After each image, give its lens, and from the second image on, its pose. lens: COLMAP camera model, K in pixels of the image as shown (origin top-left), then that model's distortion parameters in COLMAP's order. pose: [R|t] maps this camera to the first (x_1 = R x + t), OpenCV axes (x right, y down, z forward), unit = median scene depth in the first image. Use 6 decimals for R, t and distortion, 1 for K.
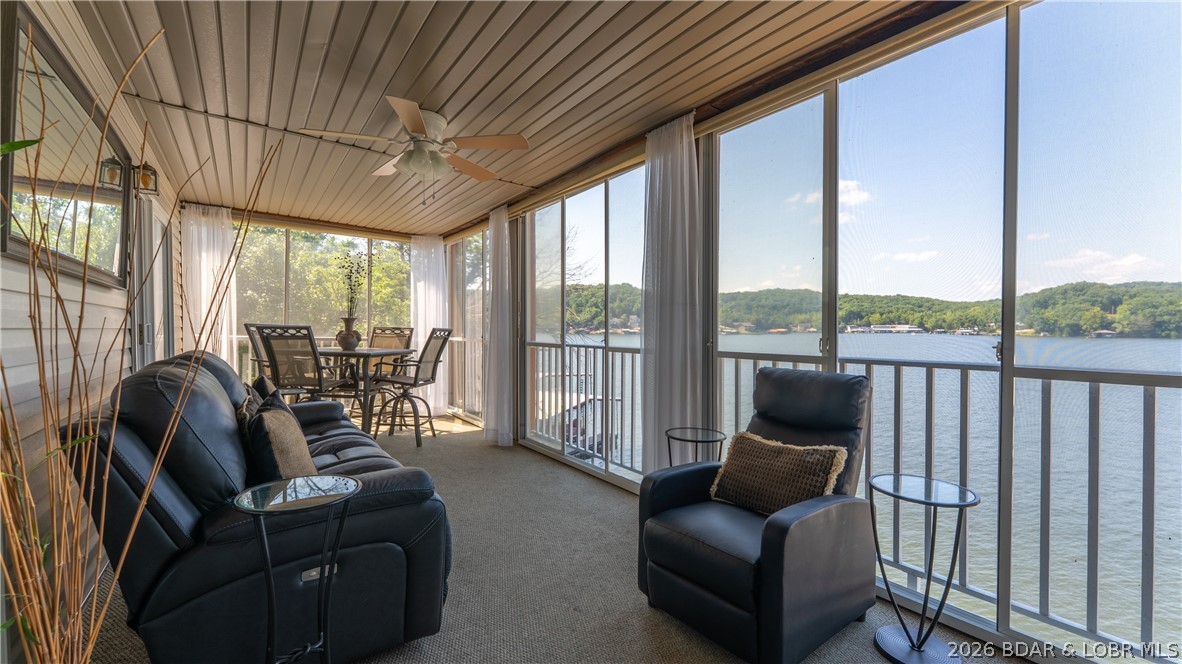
lens RADIAL K [[486.2, 0, 589.3], [0, 486.2, 315.2], [0, 0, 1]] dist [-0.000613, -0.000047]
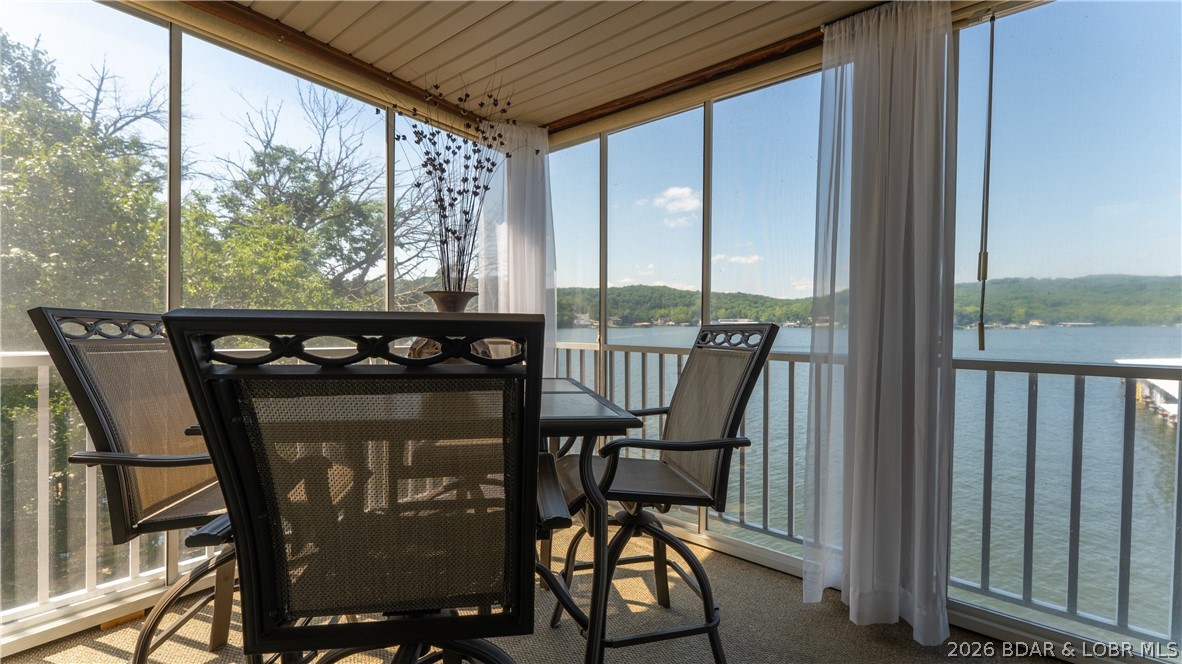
lens RADIAL K [[486.2, 0, 589.3], [0, 486.2, 315.2], [0, 0, 1]] dist [-0.000613, -0.000047]
pose [[0.963134, 0.001968, 0.269016, -0.114391], [-0.005247, 0.999920, 0.011472, 0.003676], [-0.268972, -0.012460, 0.963067, 0.155668]]
